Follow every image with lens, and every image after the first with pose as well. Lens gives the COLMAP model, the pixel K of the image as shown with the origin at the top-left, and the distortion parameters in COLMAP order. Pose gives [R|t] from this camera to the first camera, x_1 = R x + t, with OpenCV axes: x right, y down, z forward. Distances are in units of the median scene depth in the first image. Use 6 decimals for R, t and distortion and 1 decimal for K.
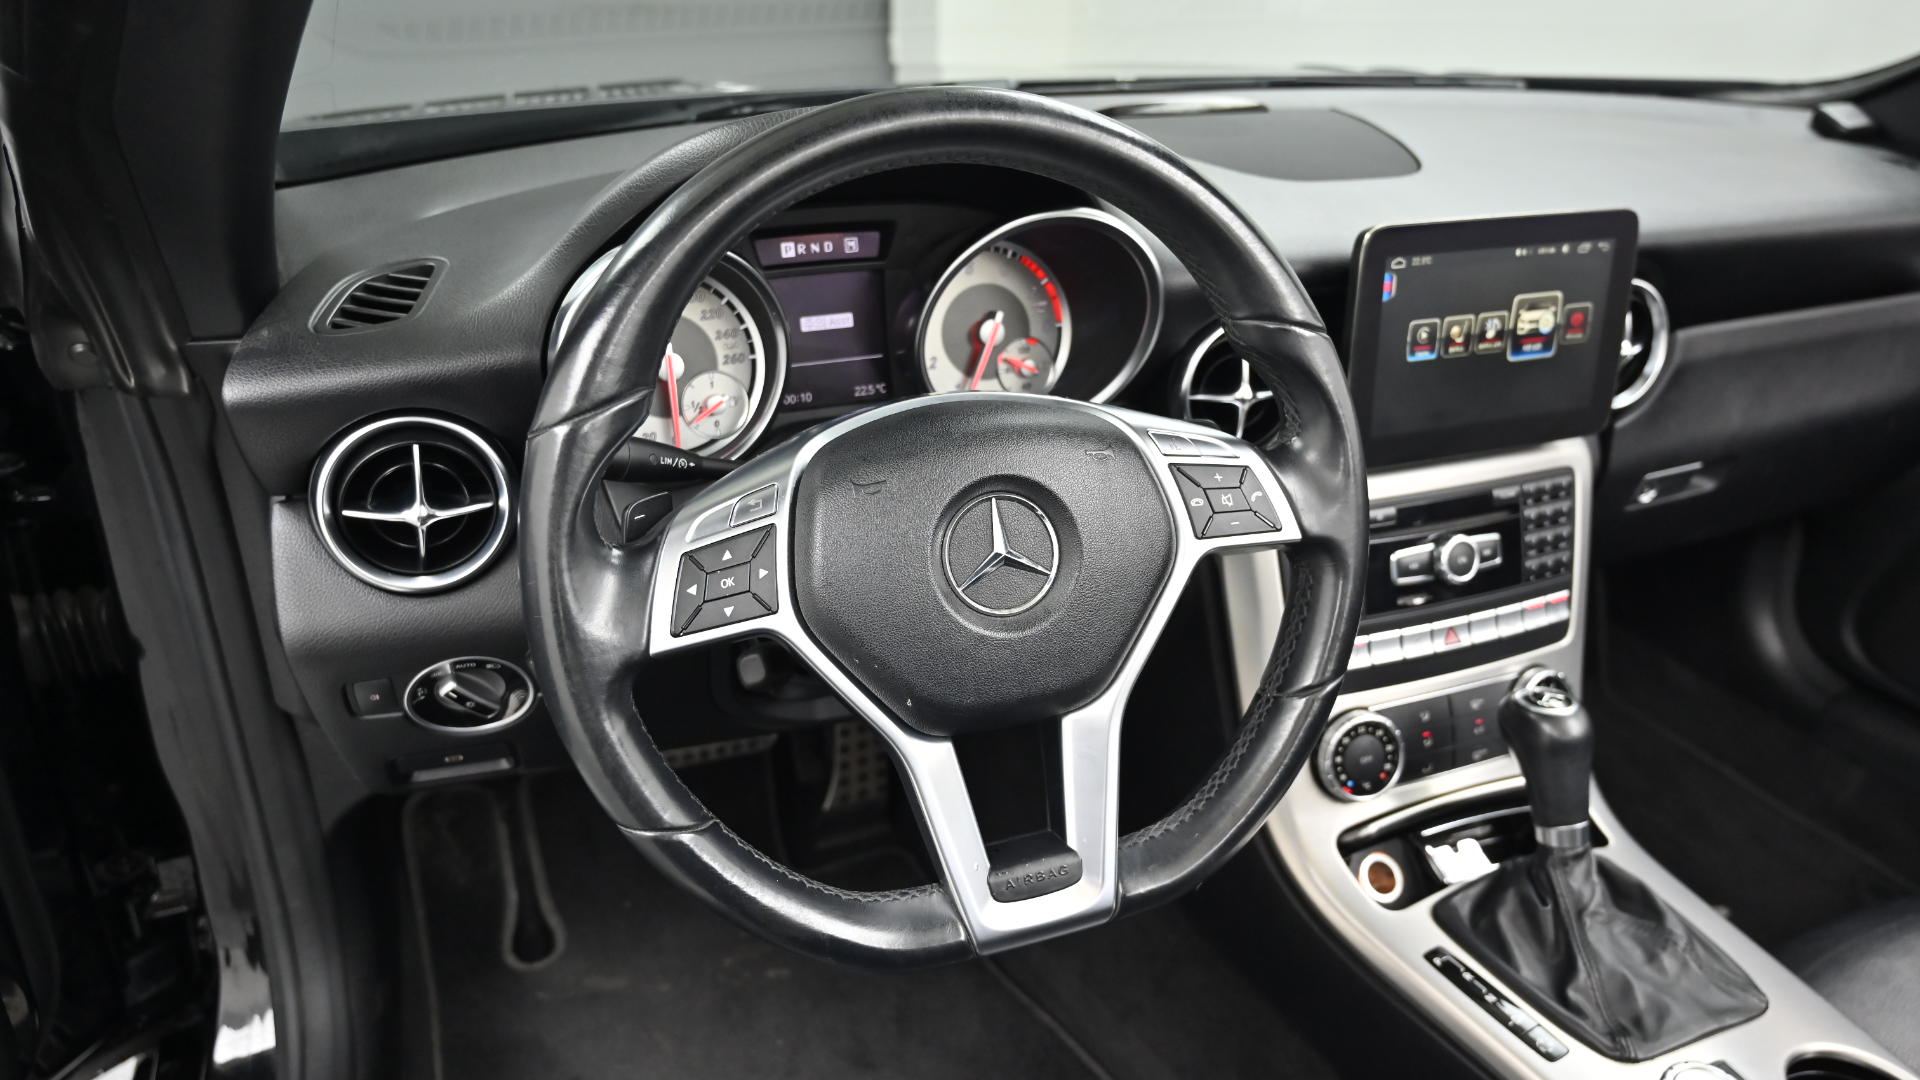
lens RADIAL K [[1272.4, 0, 960.0], [0, 1272.4, 540.0], [0, 0, 1]] dist [-0.008634, -0.001126]
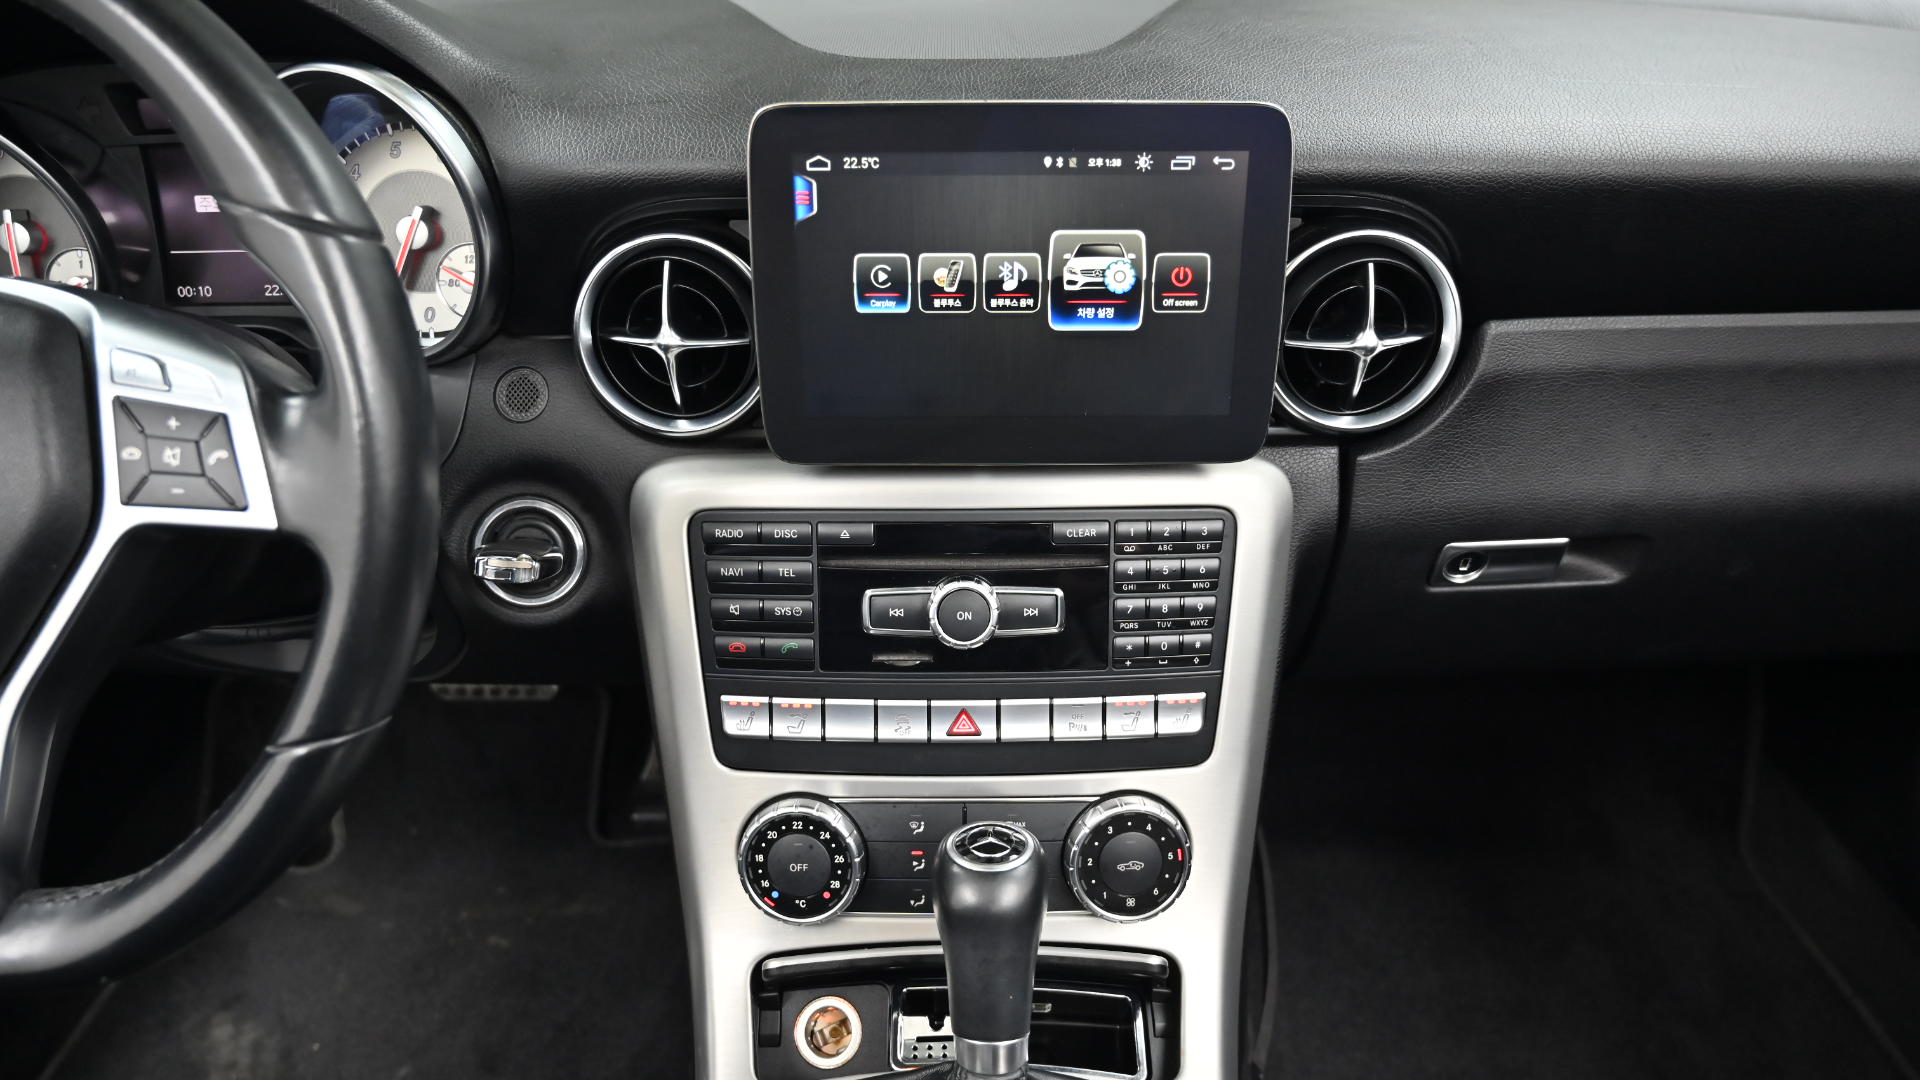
lens RADIAL K [[1276.8, 0, 960.0], [0, 1276.8, 540.0], [0, 0, 1]] dist [-0.029044, -0.000147]
pose [[0.928780, 0.150089, -0.338883, 0.623052], [-0.140448, 0.988671, 0.052949, -0.061008], [0.342991, -0.001583, 0.939337, 0.358770]]
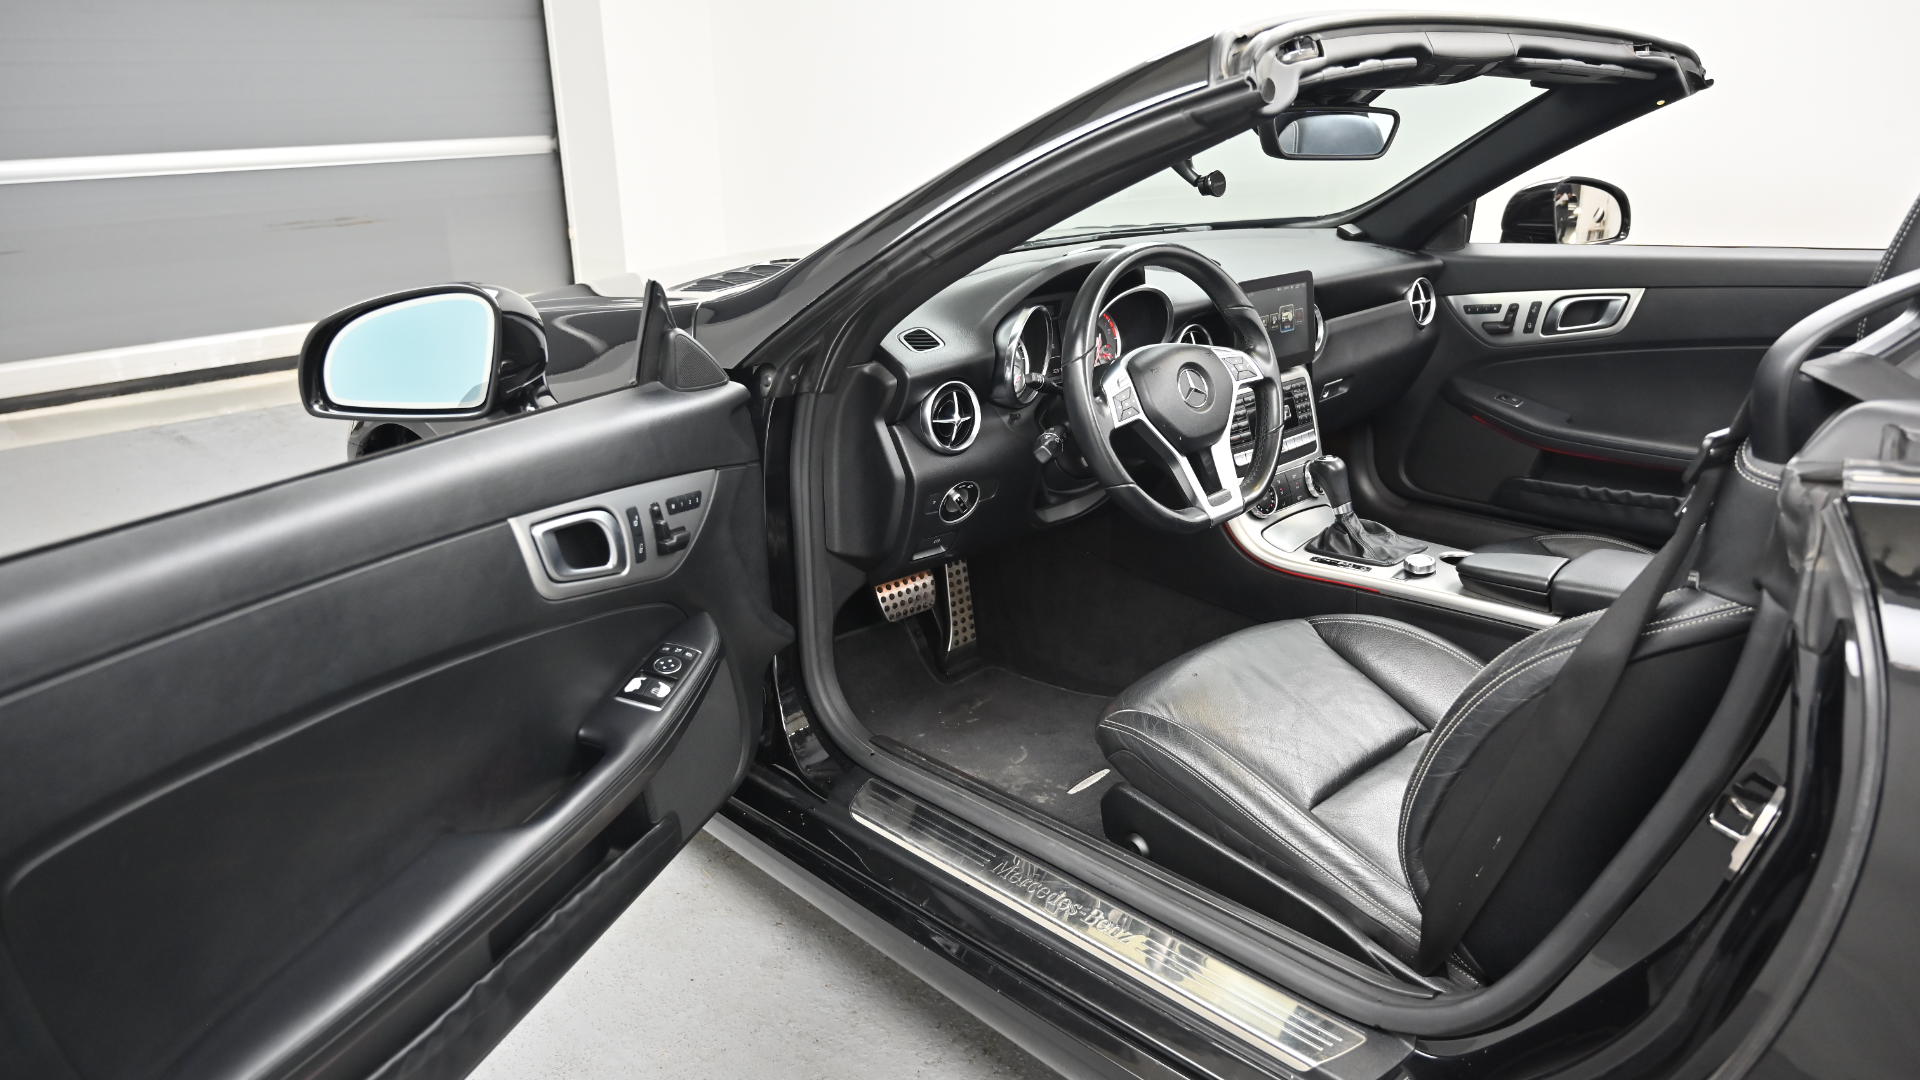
lens RADIAL K [[1272.4, 0, 960.0], [0, 1272.4, 540.0], [0, 0, 1]] dist [-0.008634, -0.001126]
pose [[0.931000, -0.155212, 0.330377, -1.037387], [0.194135, 0.977014, -0.088065, 0.352079], [-0.309114, 0.146127, 0.939732, -1.086648]]
